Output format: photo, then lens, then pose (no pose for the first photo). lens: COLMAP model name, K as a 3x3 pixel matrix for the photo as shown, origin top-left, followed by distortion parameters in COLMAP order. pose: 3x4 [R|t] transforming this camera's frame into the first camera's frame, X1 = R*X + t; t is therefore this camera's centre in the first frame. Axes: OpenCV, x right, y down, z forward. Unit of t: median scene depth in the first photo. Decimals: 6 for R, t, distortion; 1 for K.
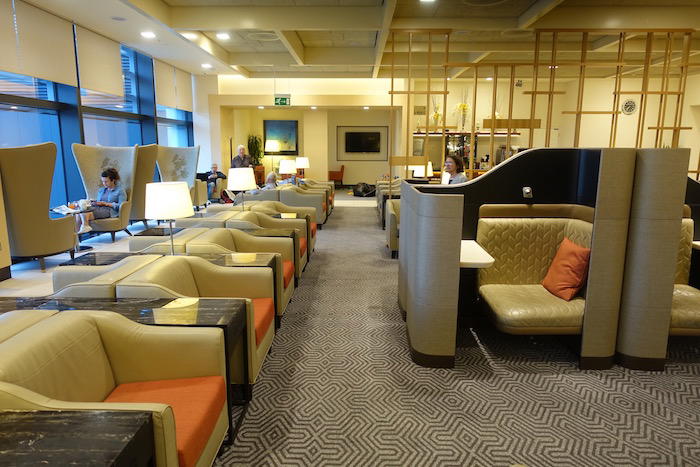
lens RADIAL K [[490.7, 0, 350.0], [0, 490.7, 233.5], [0, 0, 1]] dist [0.036690, -0.000411]
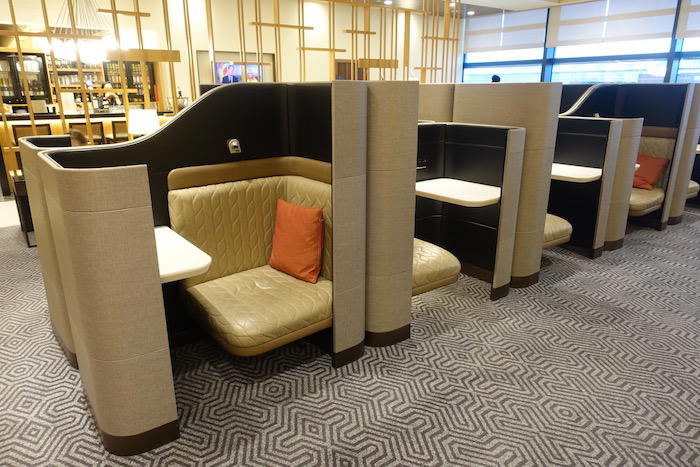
lens RADIAL K [[484.3, 0, 349.0], [0, 484.3, 217.4], [0, 0, 1]] dist [-0.025449, -0.000317]
pose [[0.763777, -0.183185, 0.618941, 0.042377], [0.119709, 0.982449, 0.143049, -0.064283], [-0.634283, -0.035165, 0.772301, 0.367098]]
